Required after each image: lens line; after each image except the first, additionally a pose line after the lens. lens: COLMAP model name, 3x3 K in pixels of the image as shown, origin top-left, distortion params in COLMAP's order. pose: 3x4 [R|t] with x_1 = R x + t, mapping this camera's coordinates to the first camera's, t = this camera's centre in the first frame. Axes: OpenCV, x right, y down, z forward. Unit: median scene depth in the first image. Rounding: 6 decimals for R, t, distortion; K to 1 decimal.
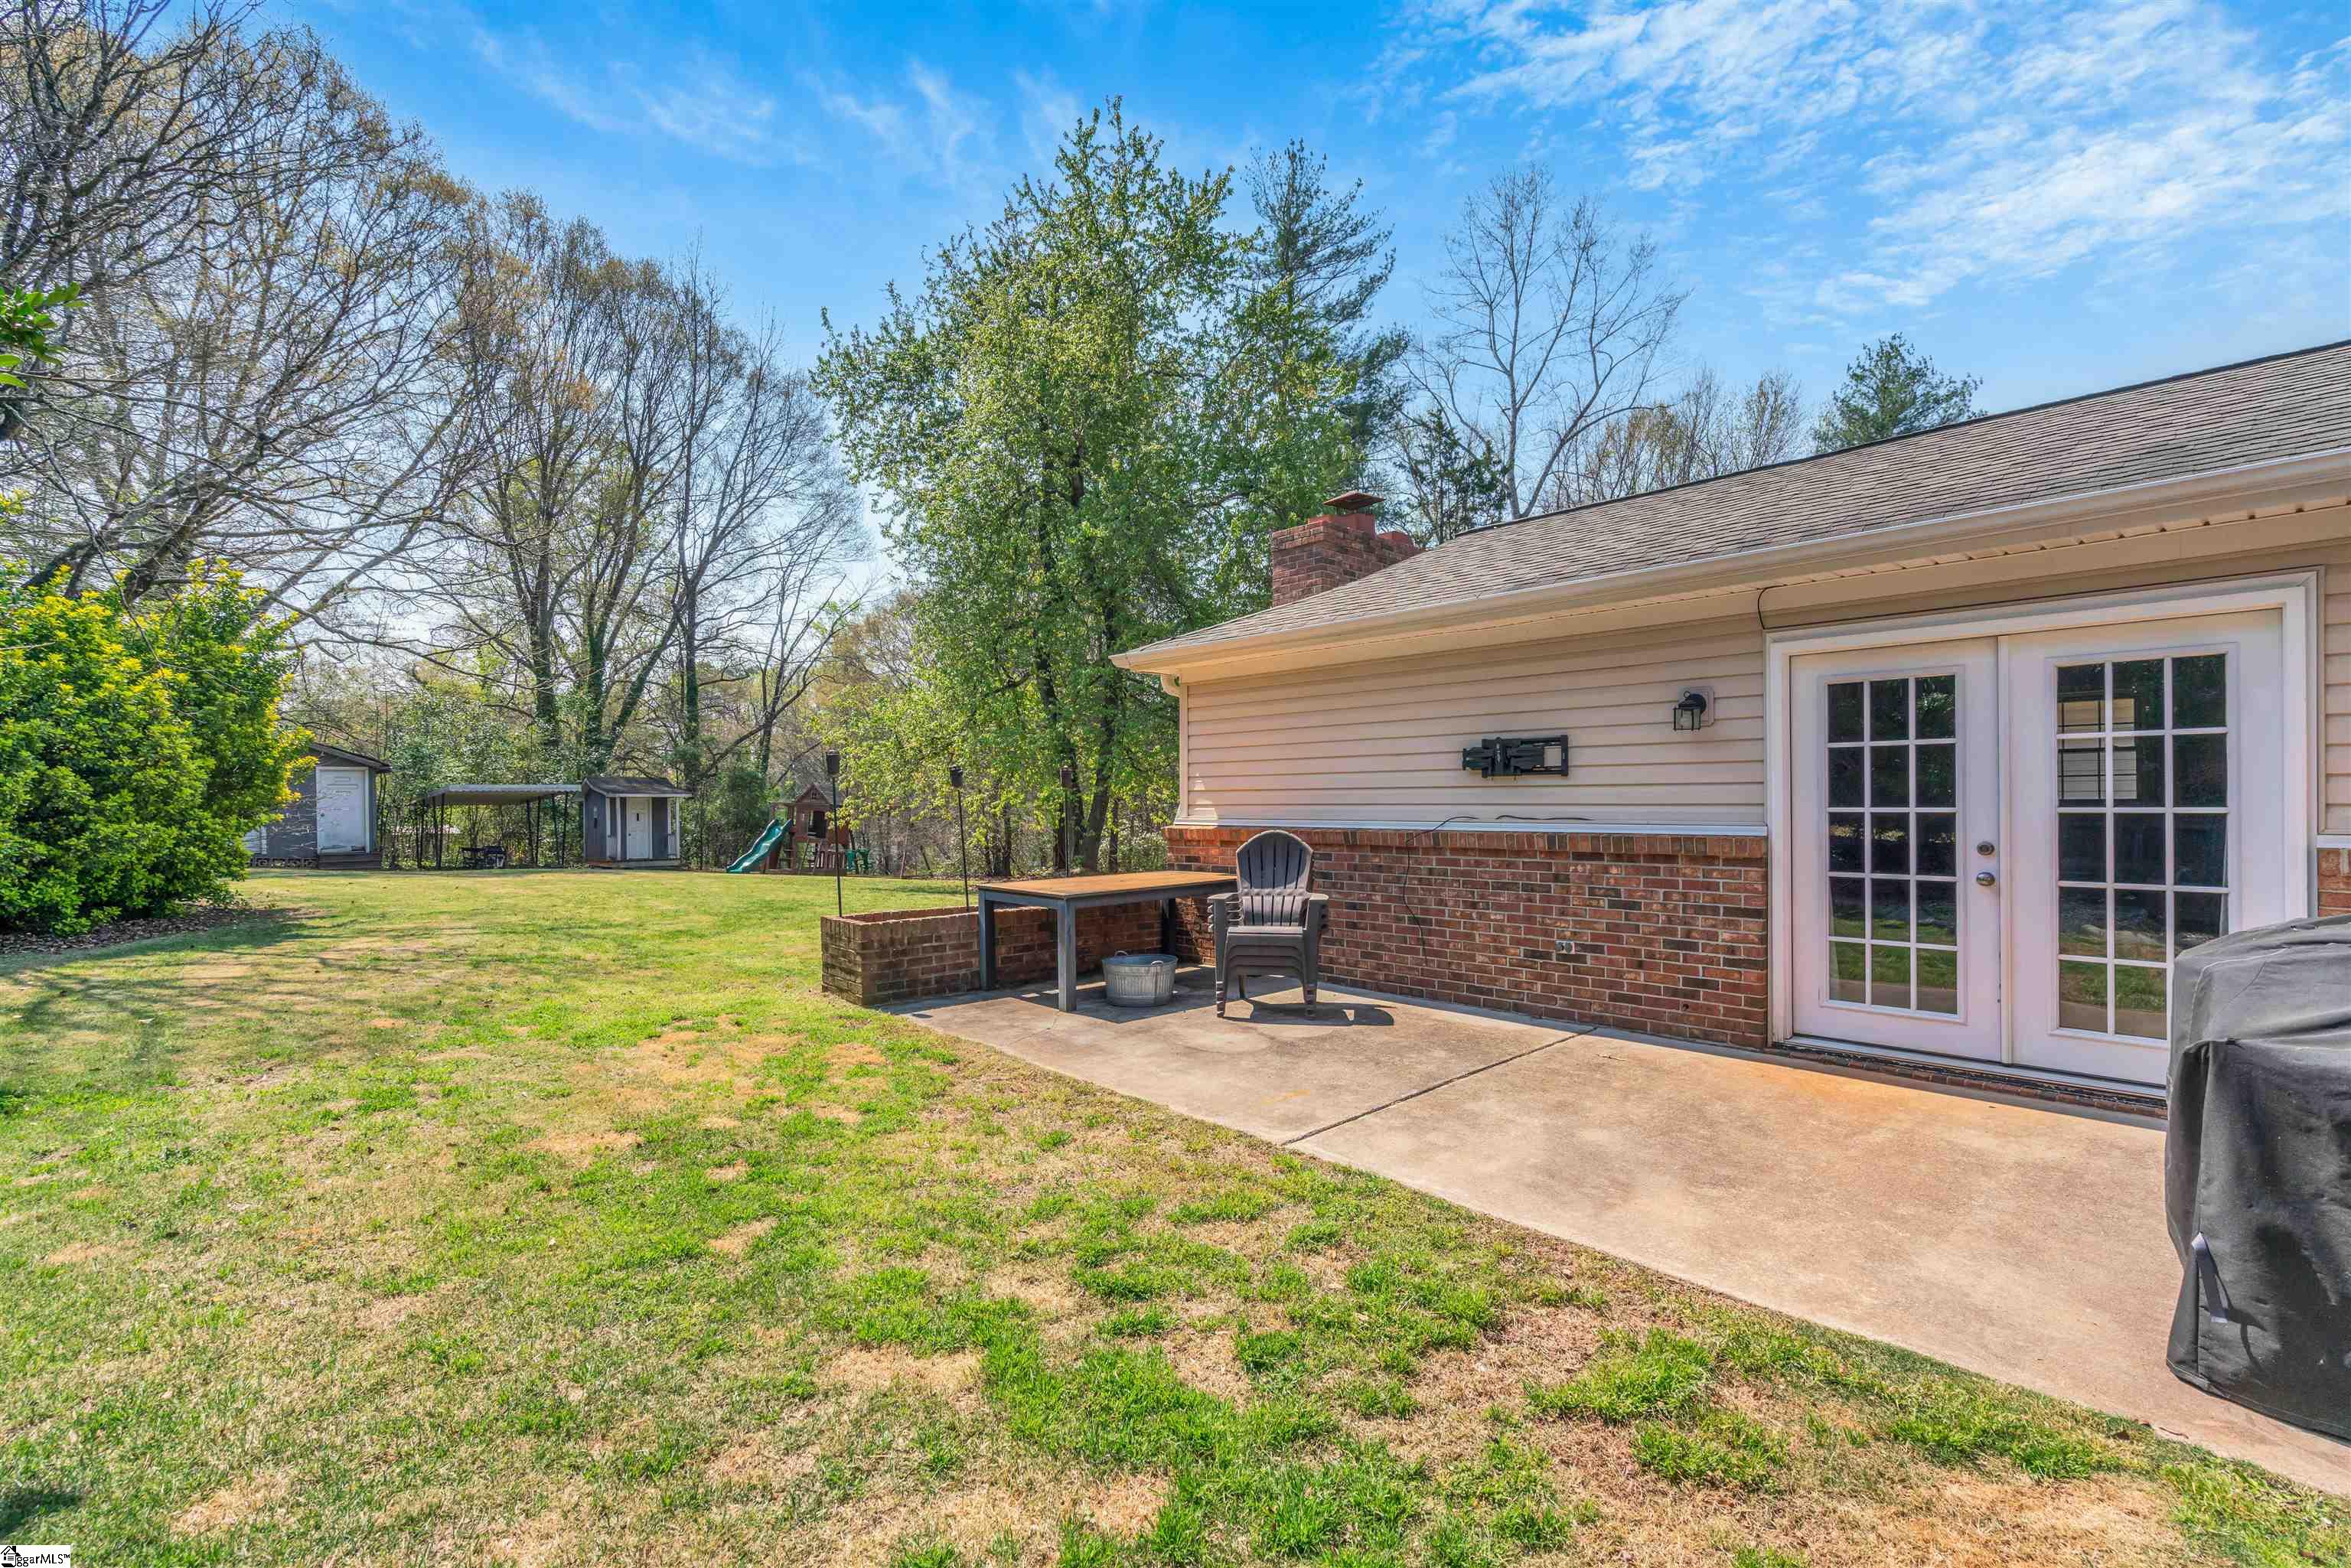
lens RADIAL K [[1060.7, 0, 1185.3], [0, 1060.7, 791.9], [0, 0, 1]] dist [0.001717, -0.000159]
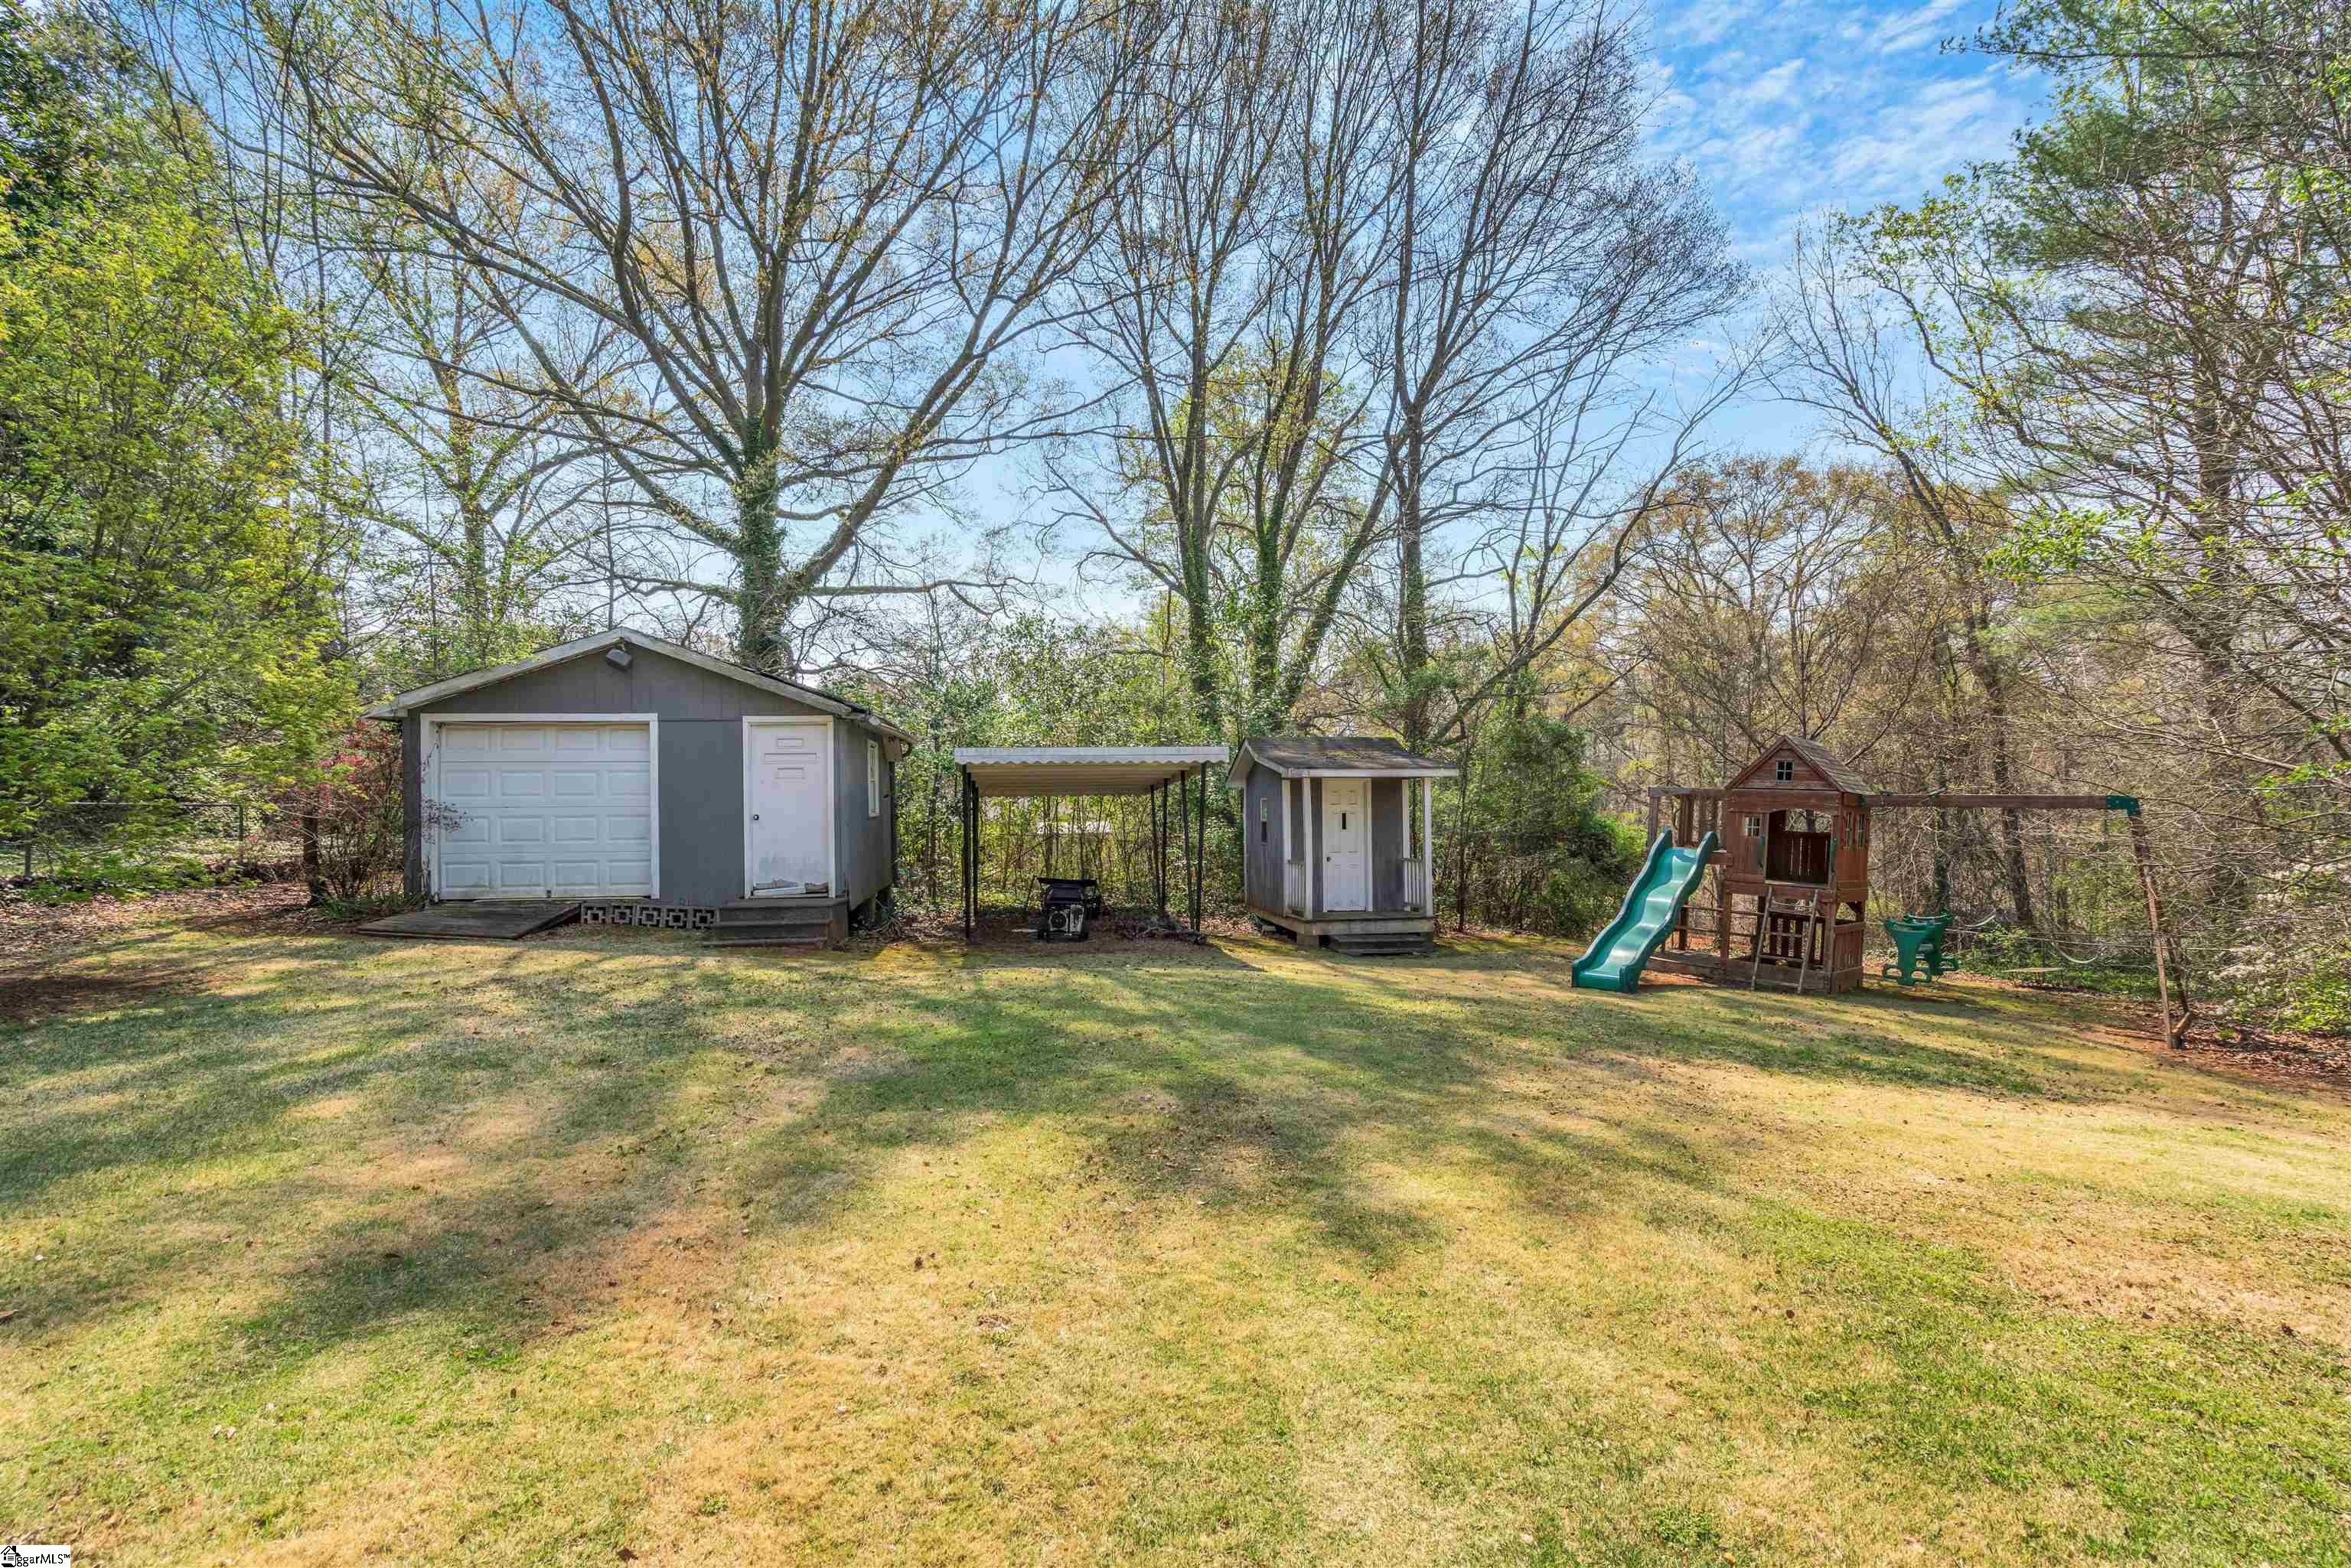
lens RADIAL K [[1060.7, 0, 1178.5], [0, 1060.7, 790.4], [0, 0, 1]] dist [0.001717, -0.000159]
pose [[0.825476, -0.005640, -0.564409, -0.292703], [0.010208, 0.999936, 0.004938, 0.006752], [0.564345, -0.009838, 0.825481, 0.537837]]
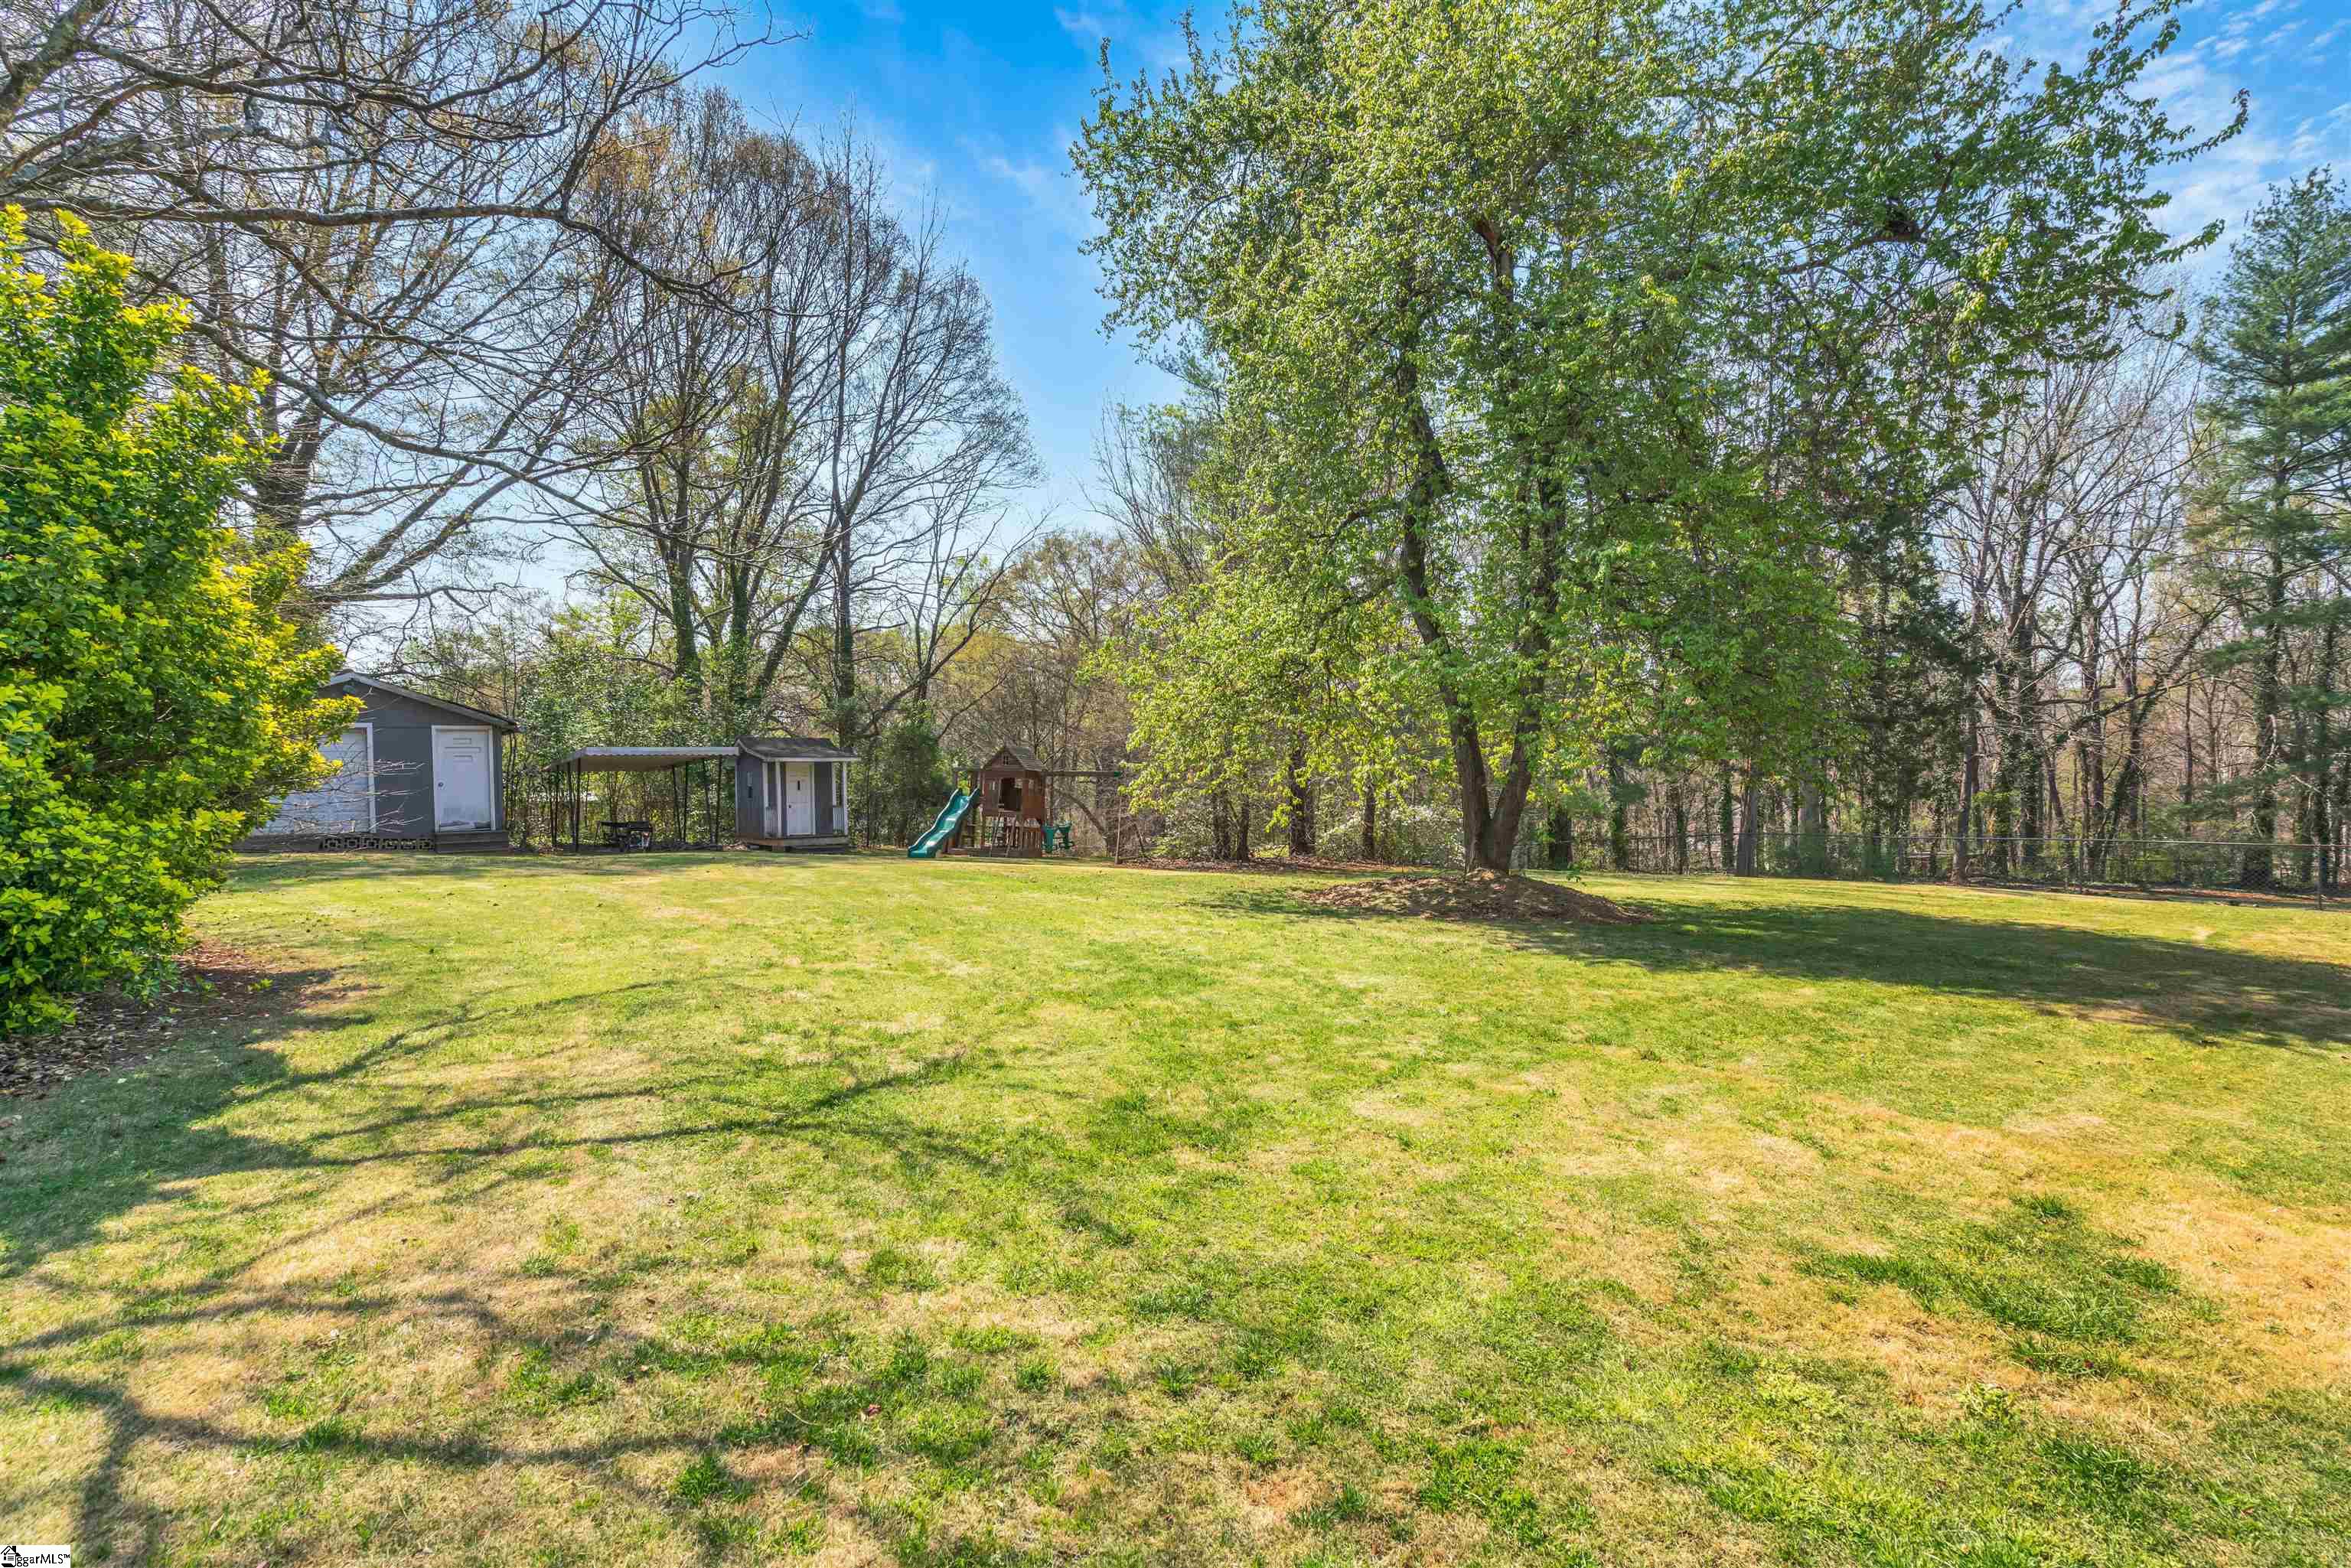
lens RADIAL K [[1060.7, 0, 1180.4], [0, 1060.7, 776.7], [0, 0, 1]] dist [0.001717, -0.000159]
pose [[0.995406, 0.000417, -0.095747, -0.128172], [0.001662, 0.999764, 0.021642, -0.000922], [0.095734, -0.021701, 0.995170, 0.185099]]
